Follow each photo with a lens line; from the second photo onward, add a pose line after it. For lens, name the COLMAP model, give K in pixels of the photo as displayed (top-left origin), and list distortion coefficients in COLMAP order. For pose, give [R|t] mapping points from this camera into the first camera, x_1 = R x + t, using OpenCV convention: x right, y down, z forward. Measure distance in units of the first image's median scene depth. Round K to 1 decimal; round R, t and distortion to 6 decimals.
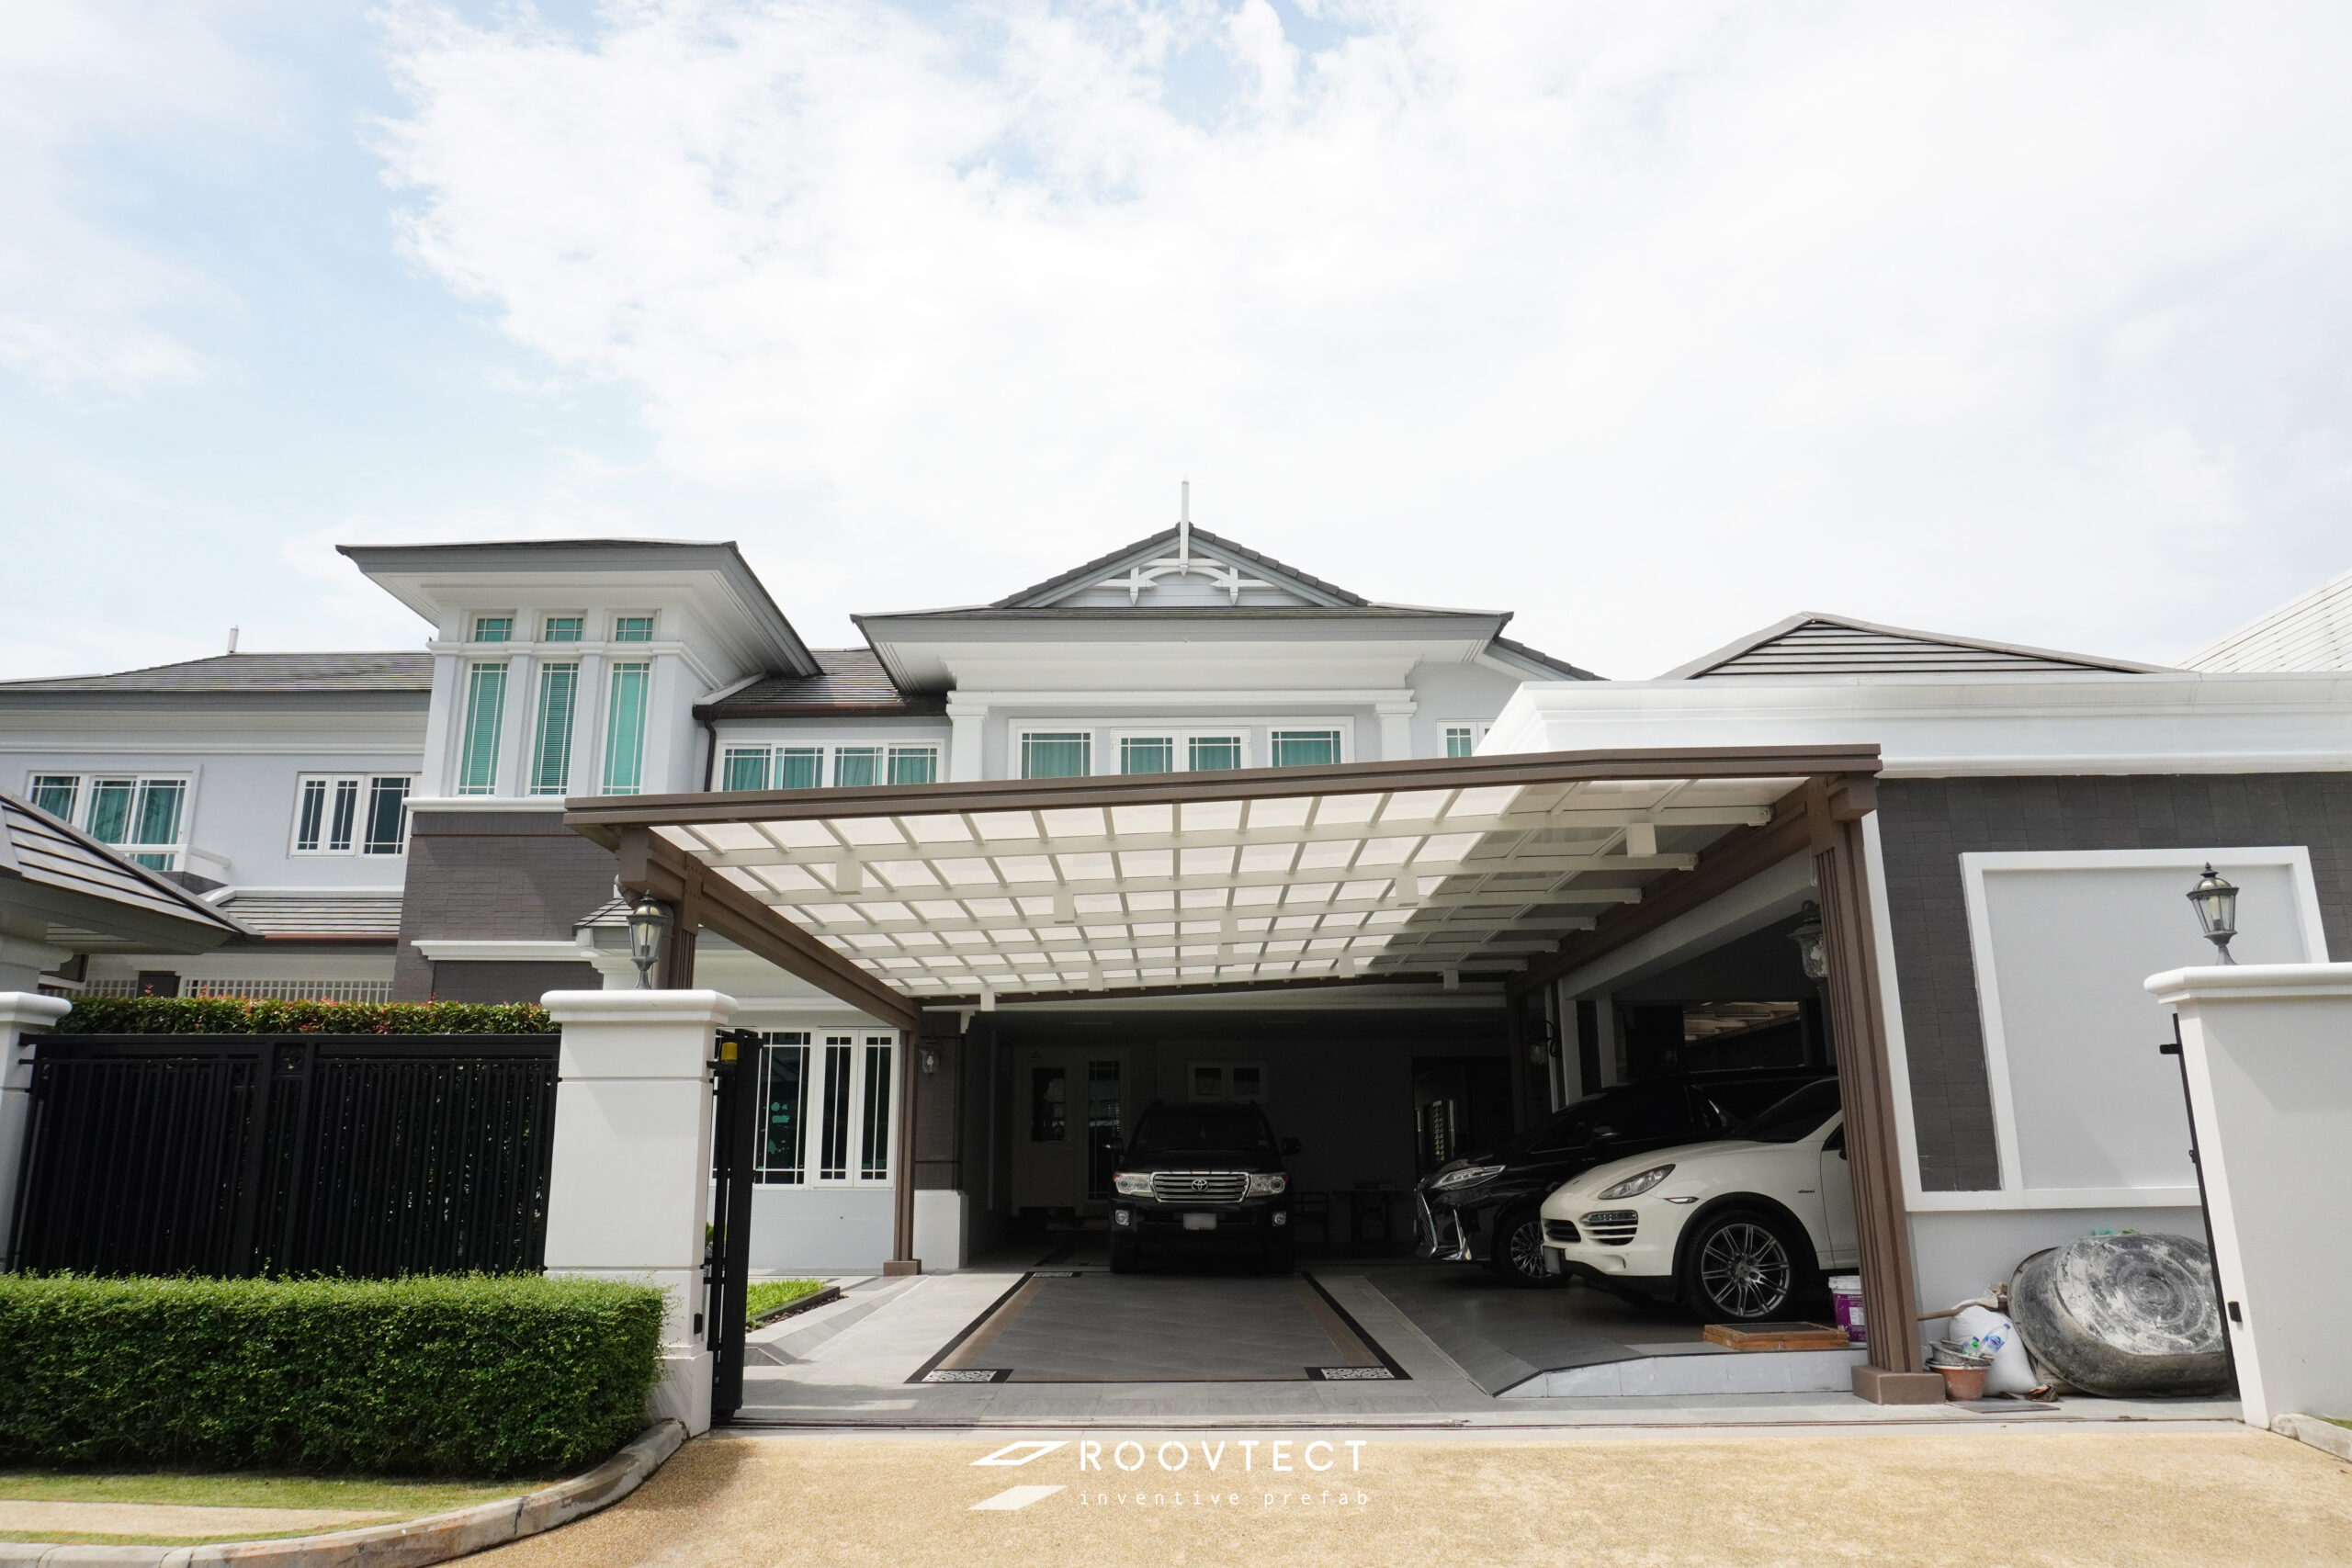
lens RADIAL K [[1603.2, 0, 1243.8], [0, 1603.2, 734.8], [0, 0, 1]] dist [-0.059403, 0.010106]
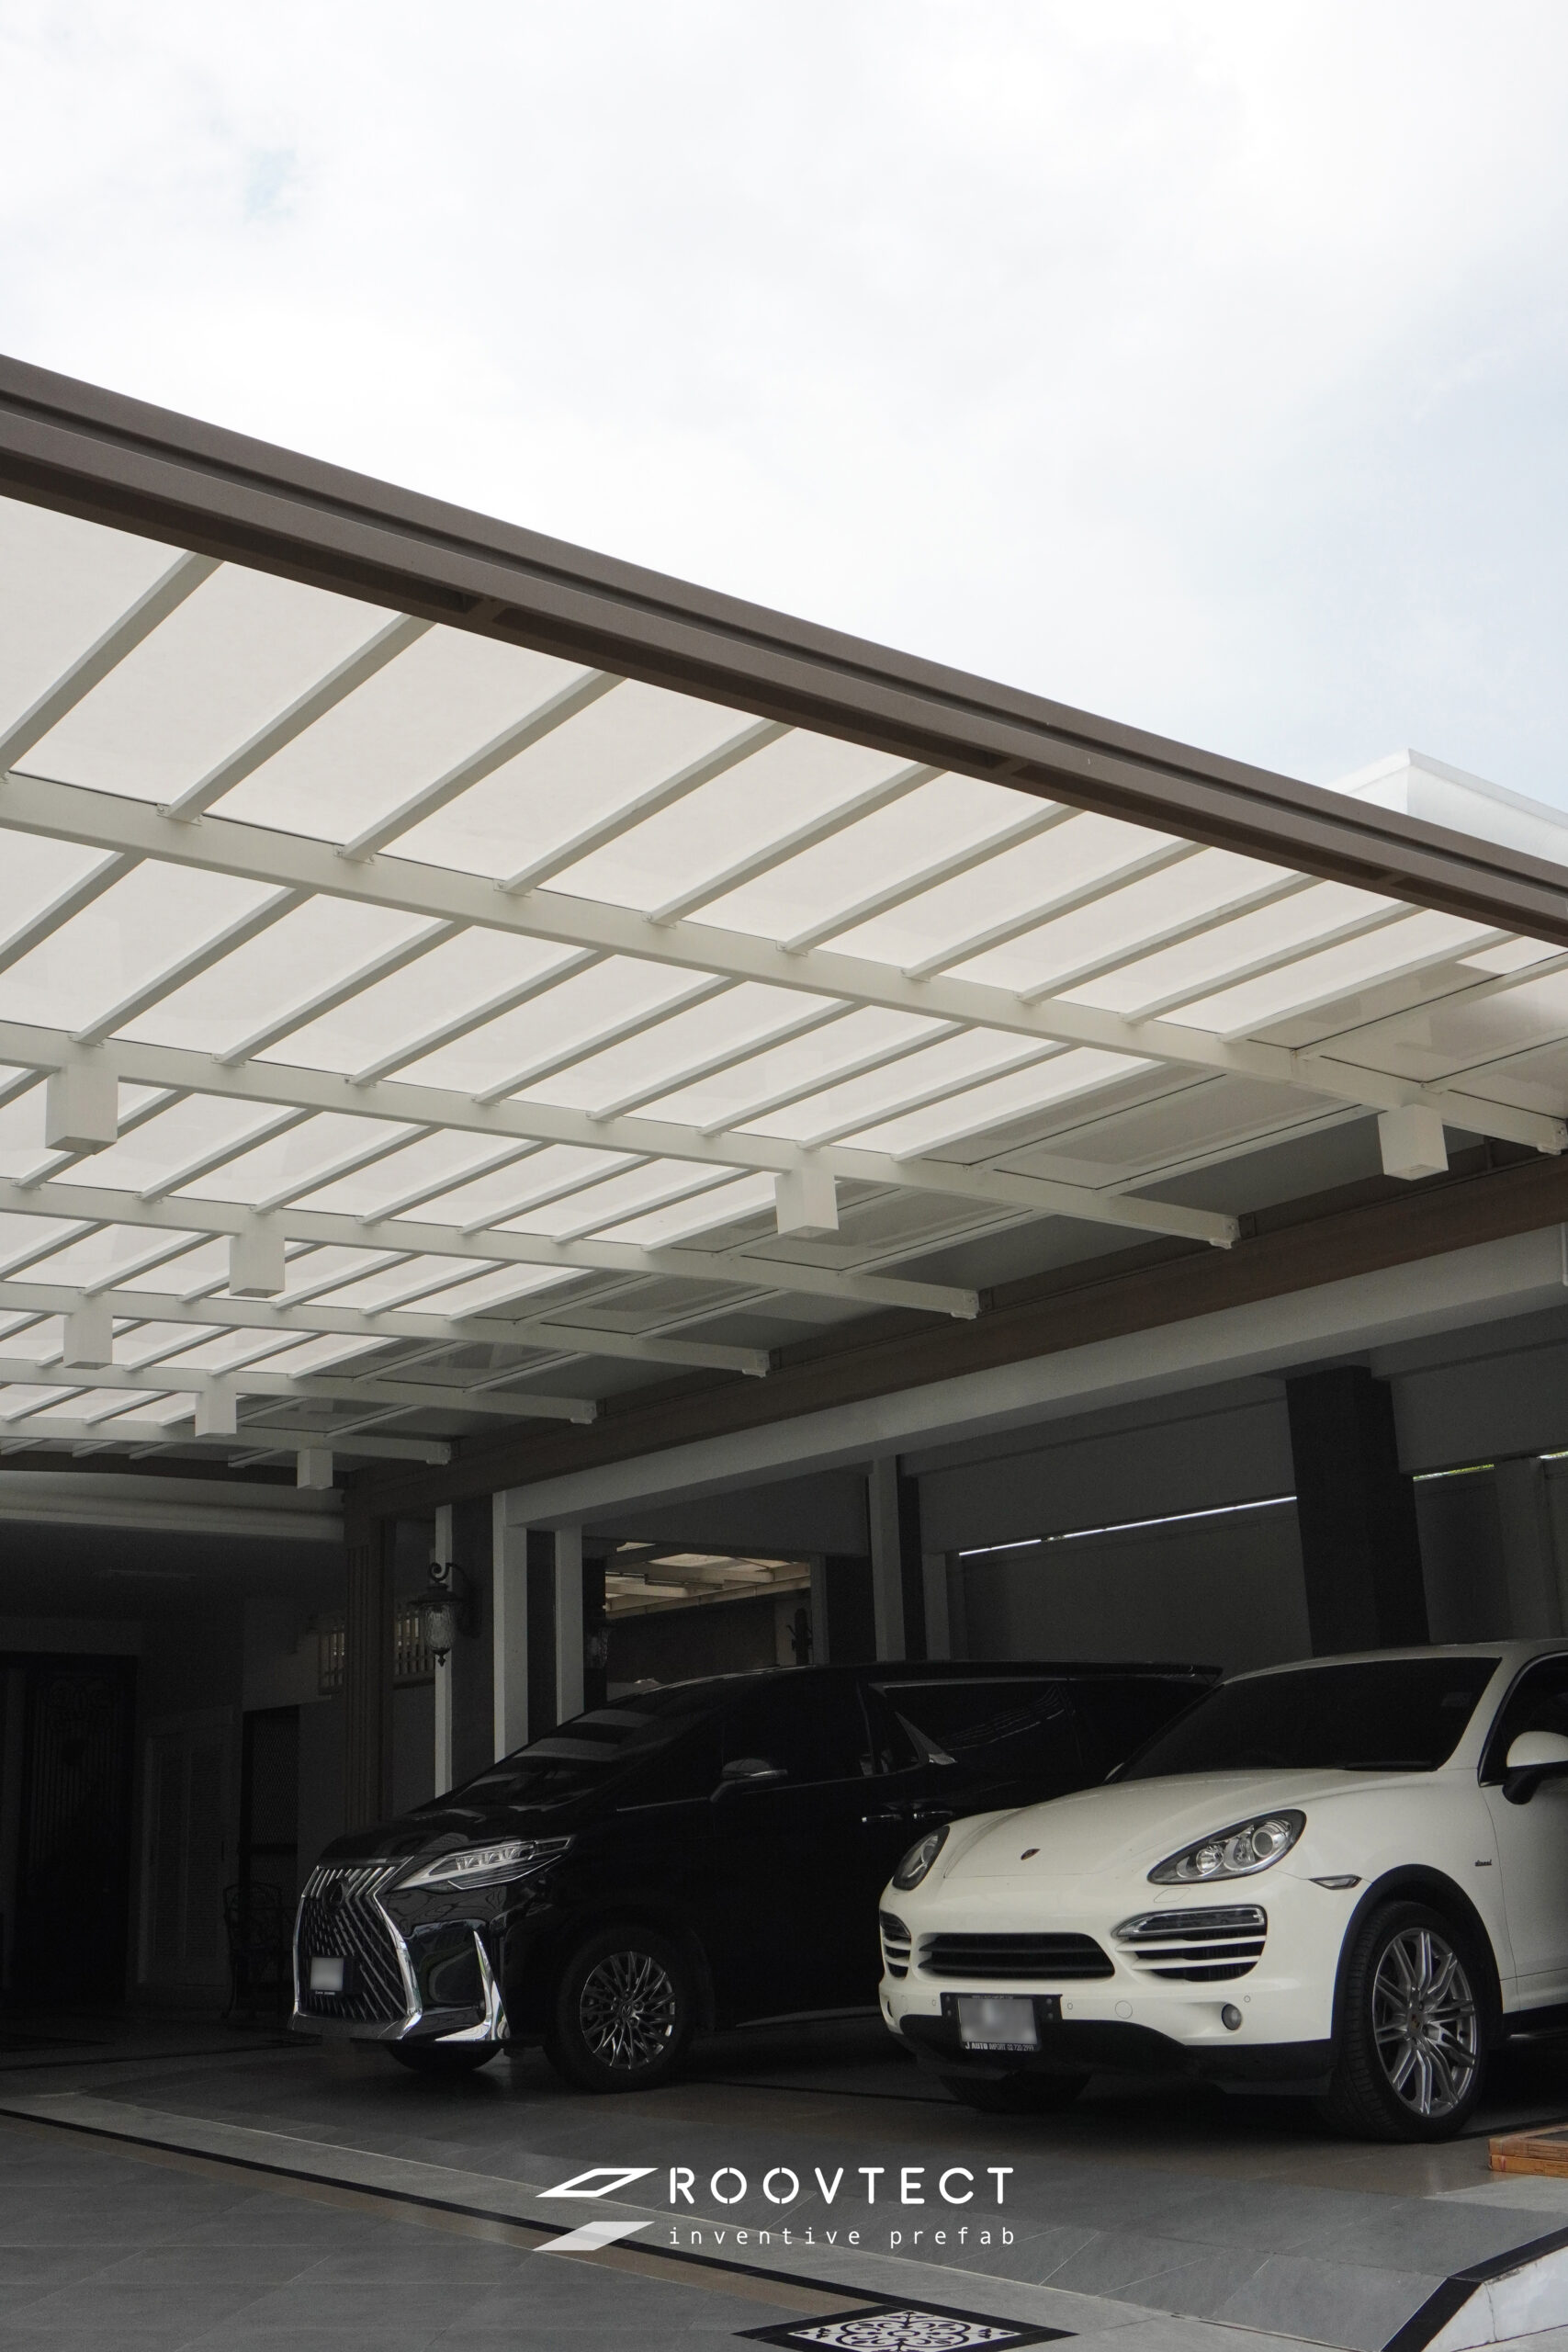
lens RADIAL K [[2336.4, 0, 784.0], [0, 2336.4, 1176.0], [0, 0, 1]] dist [0.022009, 0.006432]
pose [[0.800364, 0.137606, 0.583508, -0.313868], [-0.123938, 0.990254, -0.063528, 0.137407], [-0.586563, -0.021473, 0.809619, 0.494060]]
